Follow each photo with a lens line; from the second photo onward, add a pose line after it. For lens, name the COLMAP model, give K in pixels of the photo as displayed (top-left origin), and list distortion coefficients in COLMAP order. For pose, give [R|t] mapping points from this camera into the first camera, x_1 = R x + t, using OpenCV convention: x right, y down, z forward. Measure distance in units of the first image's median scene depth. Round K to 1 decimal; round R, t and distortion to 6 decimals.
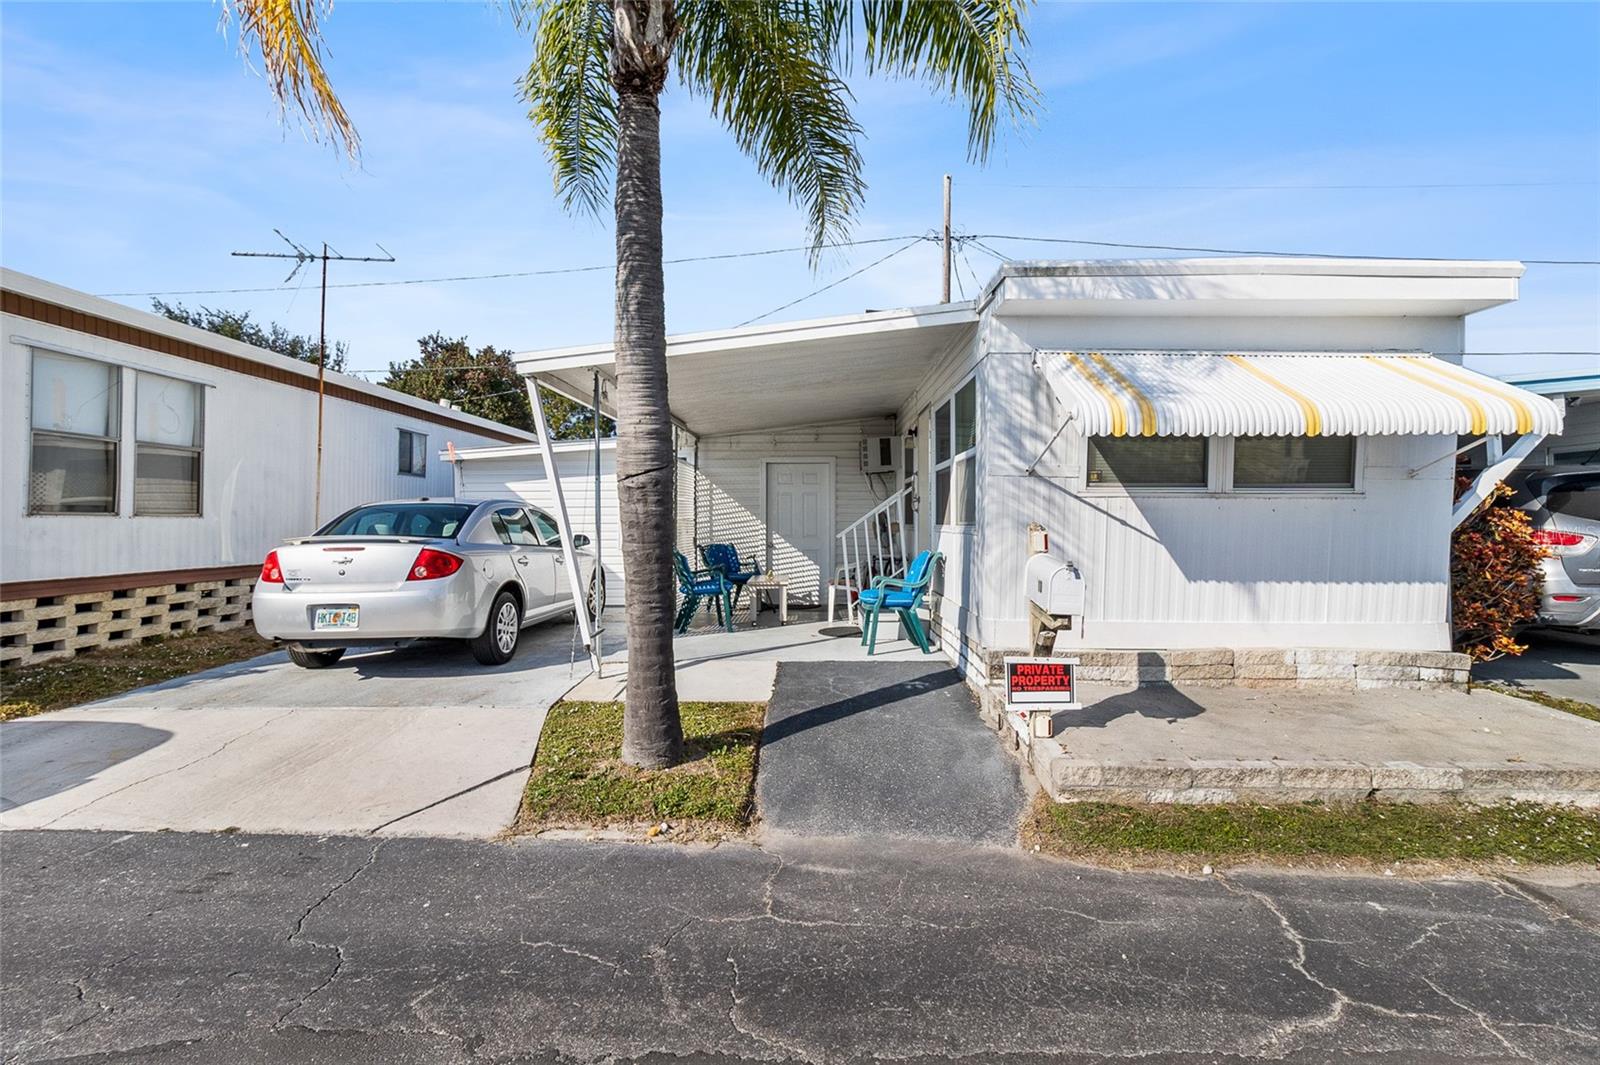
lens RADIAL K [[746.9, 0, 802.1], [0, 746.9, 517.4], [0, 0, 1]] dist [-0.002156, 0.000433]
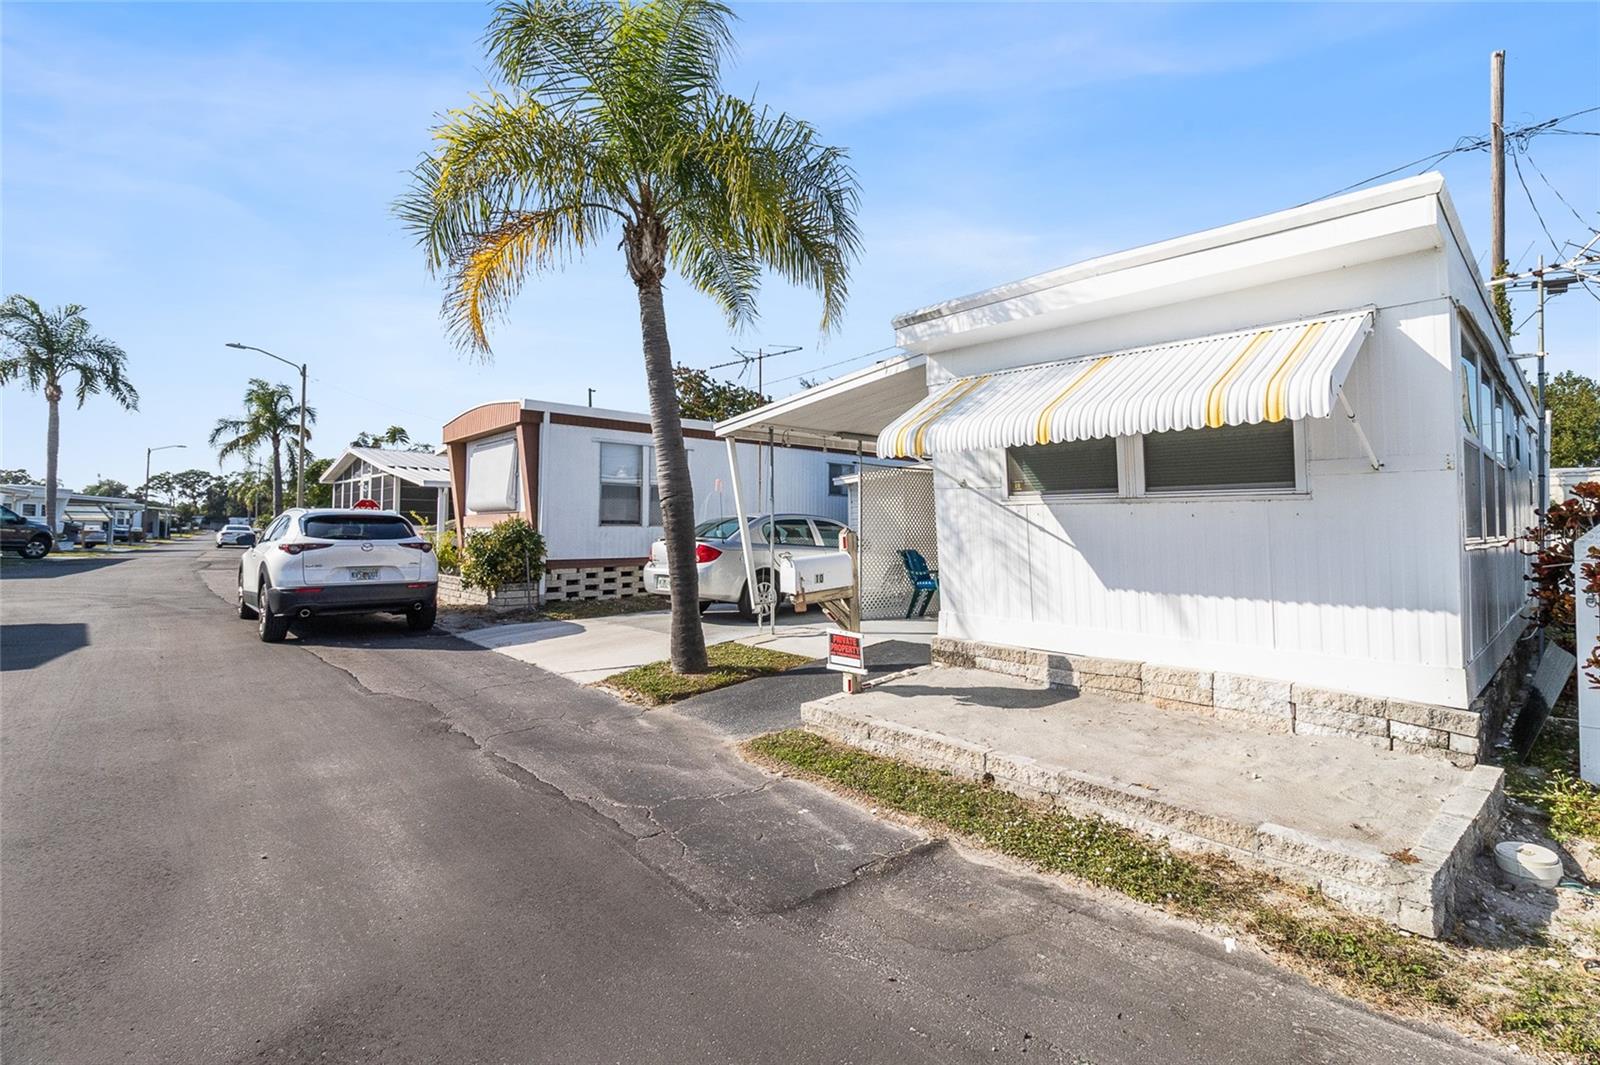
lens RADIAL K [[751.5, 0, 809.4], [0, 751.5, 527.5], [0, 0, 1]] dist [0.004311, 0.000350]
pose [[0.676702, -0.001442, -0.736255, 0.991611], [0.000943, 0.999999, -0.001092, 0.005946], [0.736256, 0.000045, 0.676703, 0.049971]]
